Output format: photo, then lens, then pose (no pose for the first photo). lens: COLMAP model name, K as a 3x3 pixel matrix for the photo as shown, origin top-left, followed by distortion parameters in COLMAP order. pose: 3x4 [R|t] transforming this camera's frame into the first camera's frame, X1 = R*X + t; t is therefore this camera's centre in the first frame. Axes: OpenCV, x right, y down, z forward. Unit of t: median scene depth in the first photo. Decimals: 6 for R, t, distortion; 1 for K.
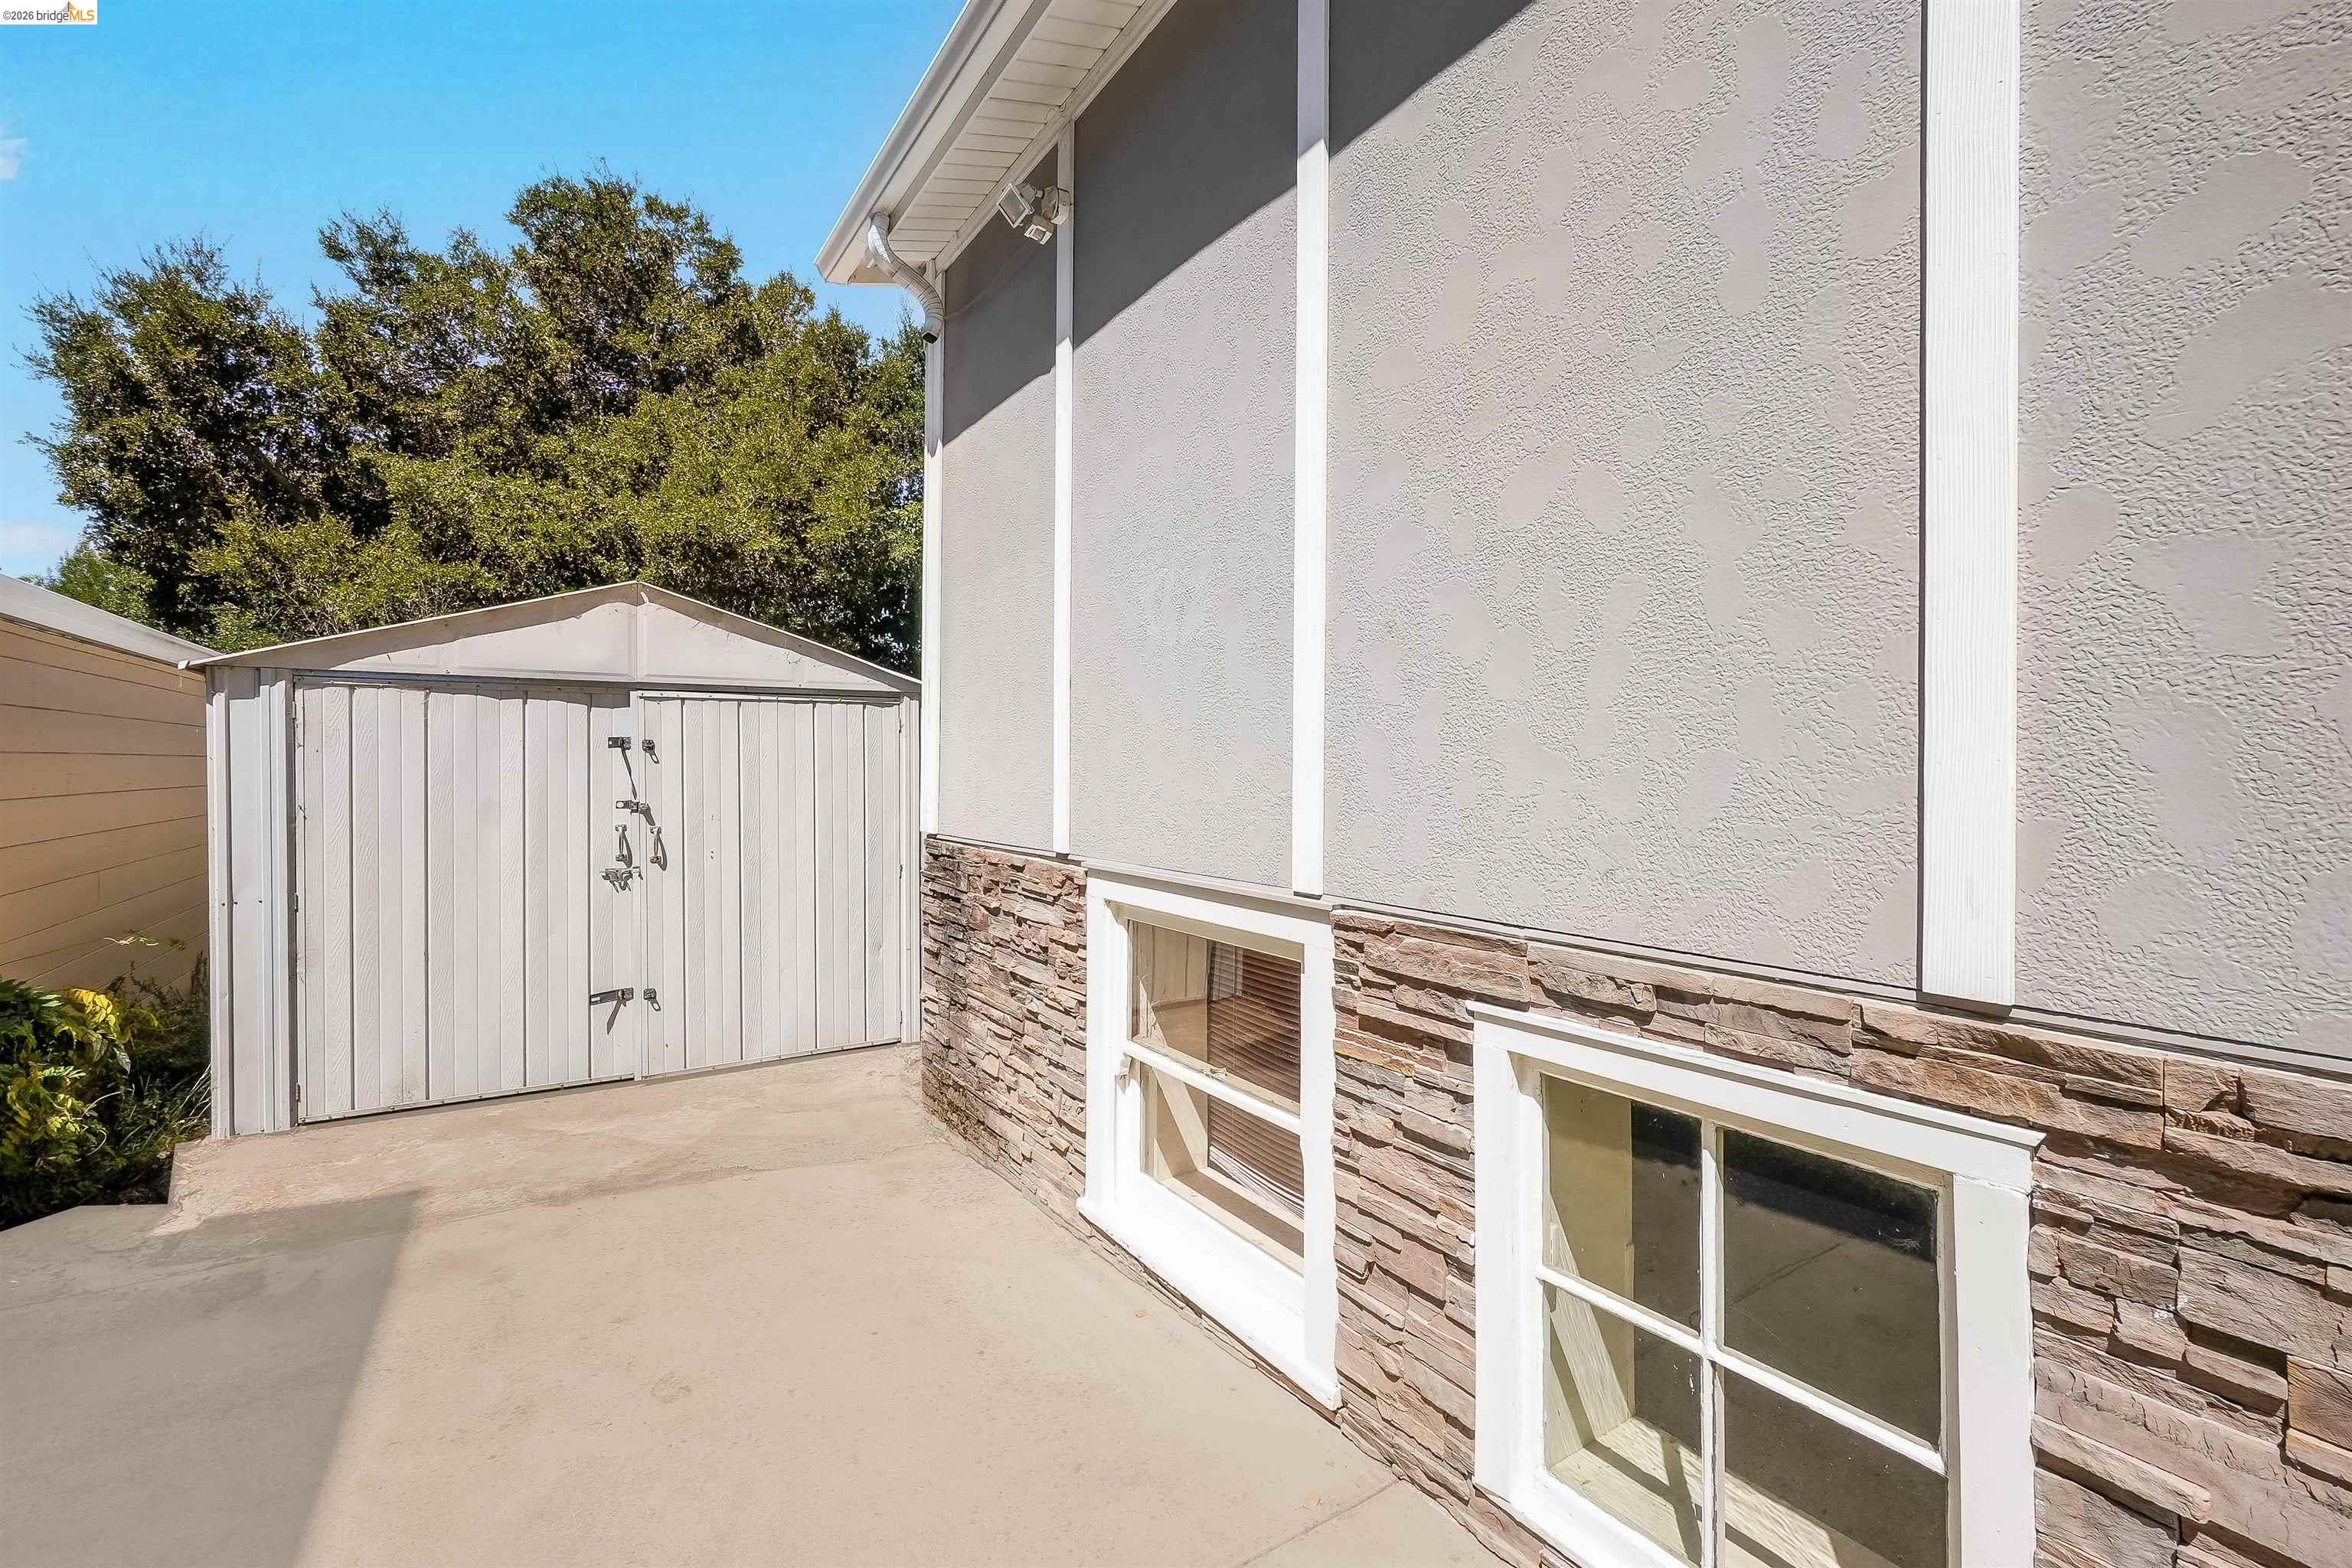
lens RADIAL K [[1031.7, 0, 1172.6], [0, 1031.7, 784.0], [0, 0, 1]] dist [-0.002163, 0.001091]
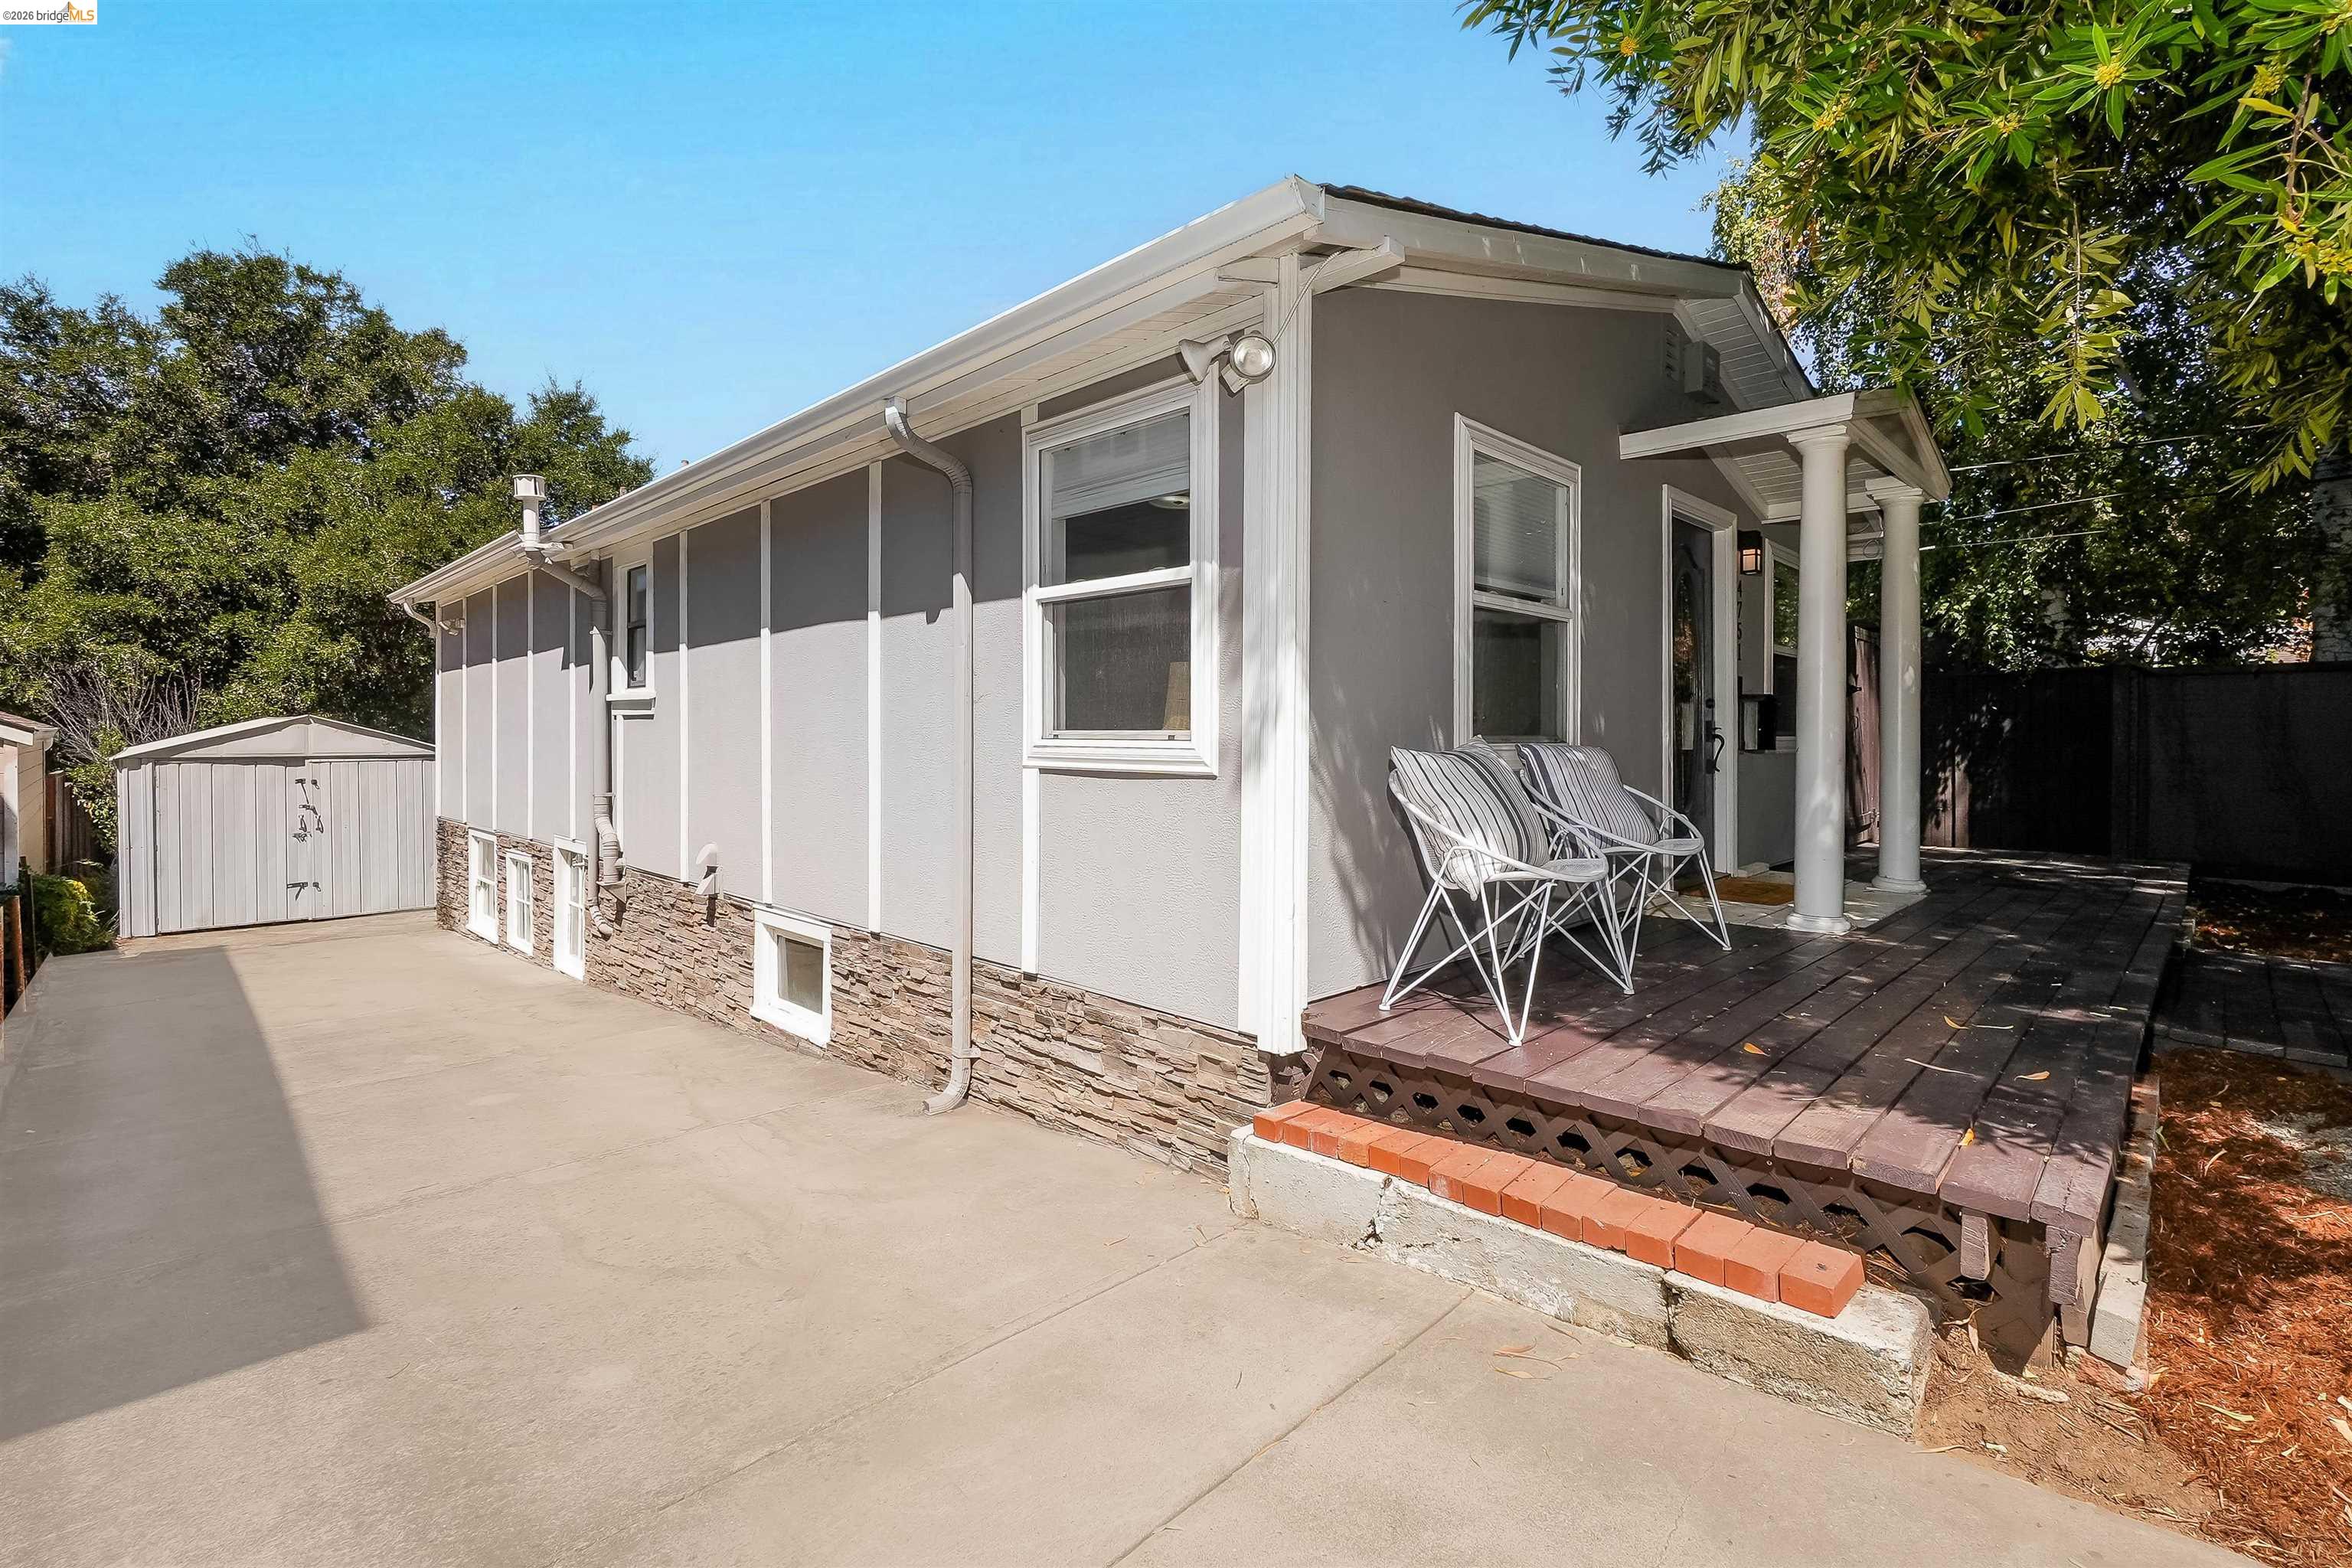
lens RADIAL K [[1031.7, 0, 1179.6], [0, 1031.7, 758.7], [0, 0, 1]] dist [-0.002163, 0.001091]
pose [[0.971958, -0.006369, 0.235068, 0.195965], [0.005117, 0.999969, 0.005934, -0.020861], [-0.235099, -0.004565, 0.971961, -0.399150]]
